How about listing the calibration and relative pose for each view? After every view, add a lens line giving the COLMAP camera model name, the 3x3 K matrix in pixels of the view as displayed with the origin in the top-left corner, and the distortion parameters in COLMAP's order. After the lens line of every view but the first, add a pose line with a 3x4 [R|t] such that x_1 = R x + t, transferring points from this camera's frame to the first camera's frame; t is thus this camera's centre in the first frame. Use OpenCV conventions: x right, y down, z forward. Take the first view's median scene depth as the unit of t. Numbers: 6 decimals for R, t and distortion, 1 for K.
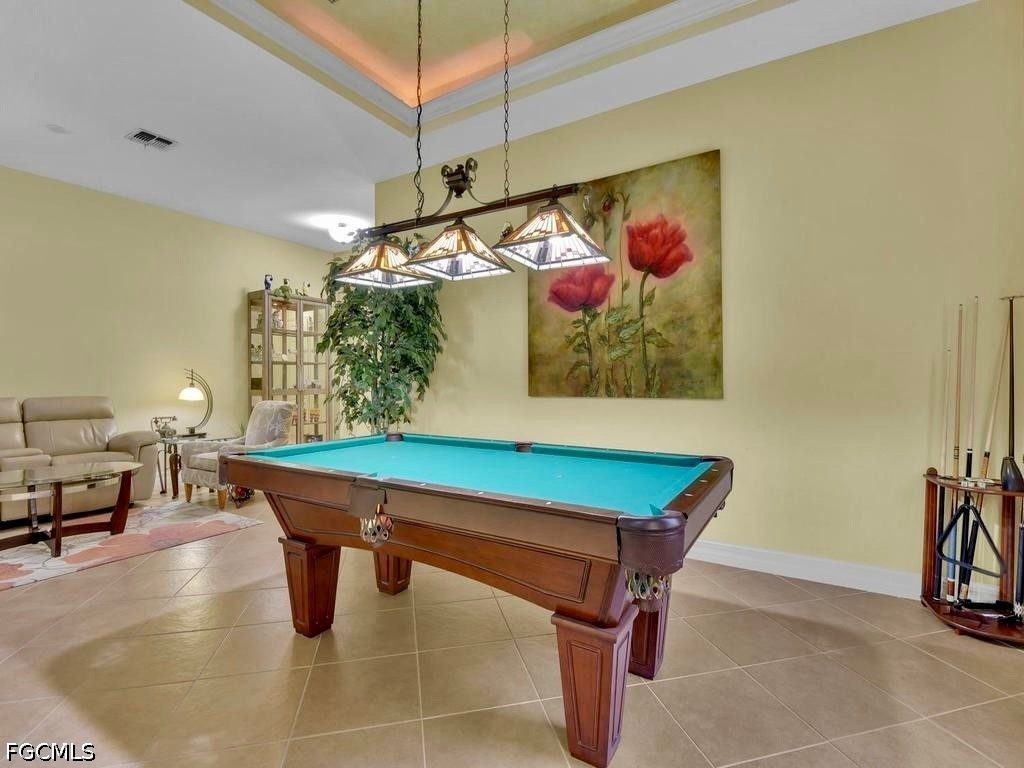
lens RADIAL K [[471.6, 0, 505.8], [0, 471.6, 385.8], [0, 0, 1]] dist [-0.024453, -0.001981]
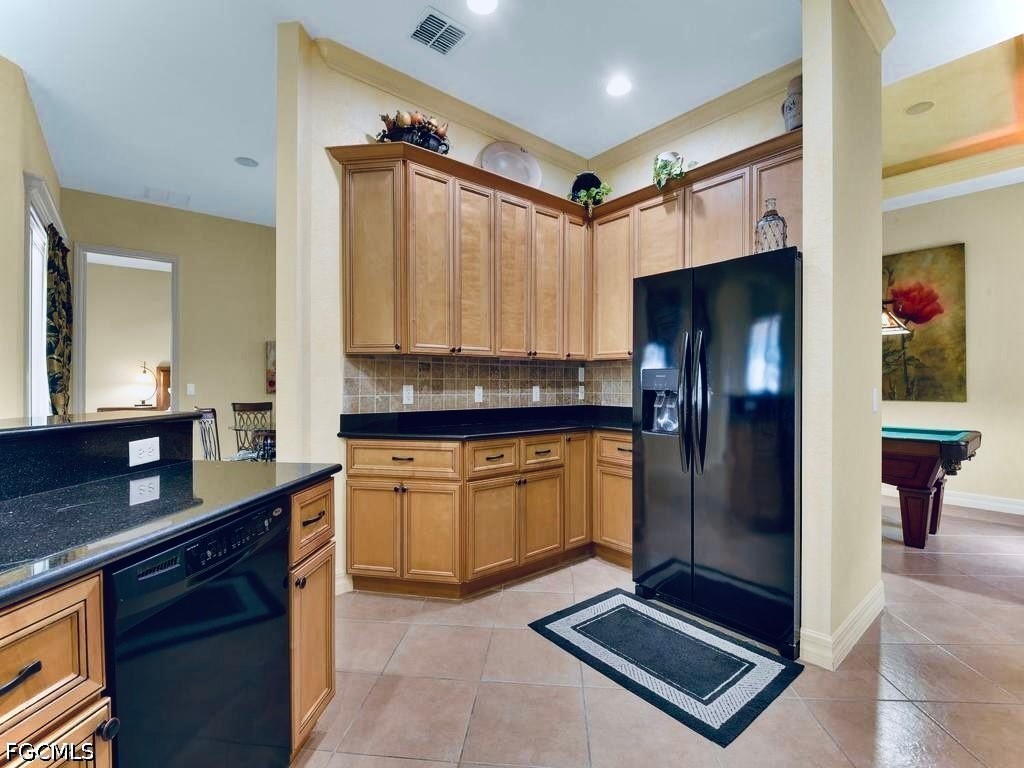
lens RADIAL K [[471.6, 0, 519.8], [0, 471.6, 384.8], [0, 0, 1]] dist [-0.024453, -0.001981]
pose [[0.946654, 0.002657, -0.322241, -0.417774], [-0.003850, 0.999988, -0.003063, -0.016370], [0.322229, 0.004140, 0.946653, -0.858079]]
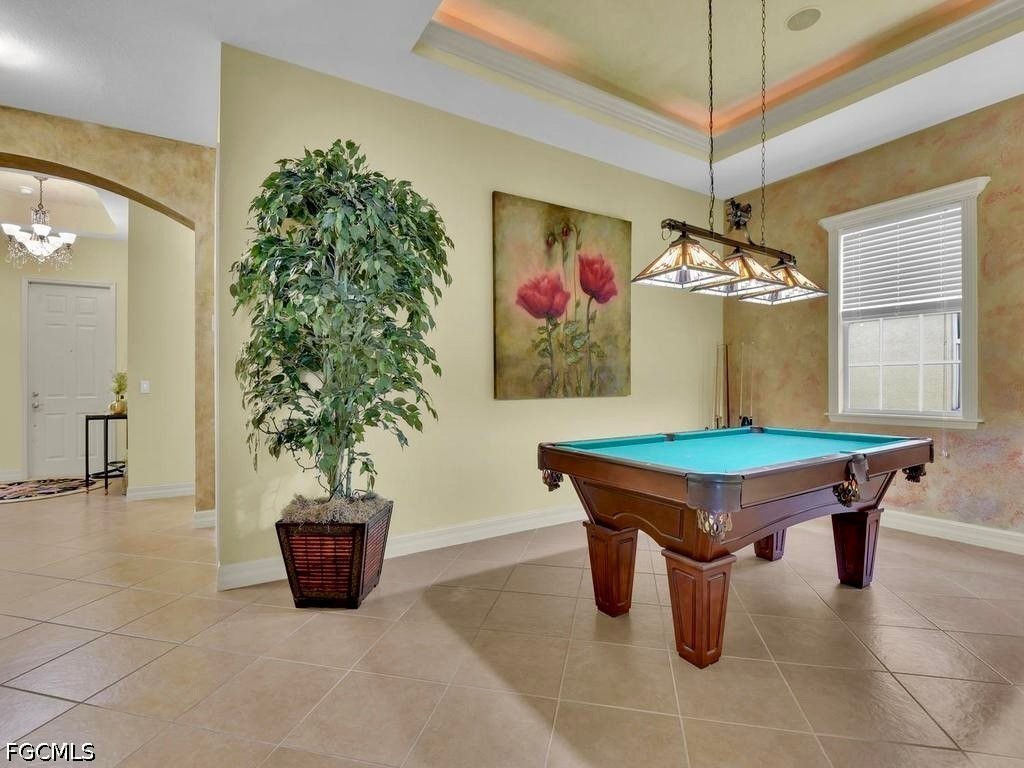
lens RADIAL K [[471.6, 0, 507.5], [0, 471.6, 386.0], [0, 0, 1]] dist [-0.024453, -0.001981]
pose [[0.451595, -0.003344, 0.892217, -0.918699], [0.009716, 0.999952, -0.001170, -0.003582], [-0.892170, 0.009197, 0.451606, 0.631810]]
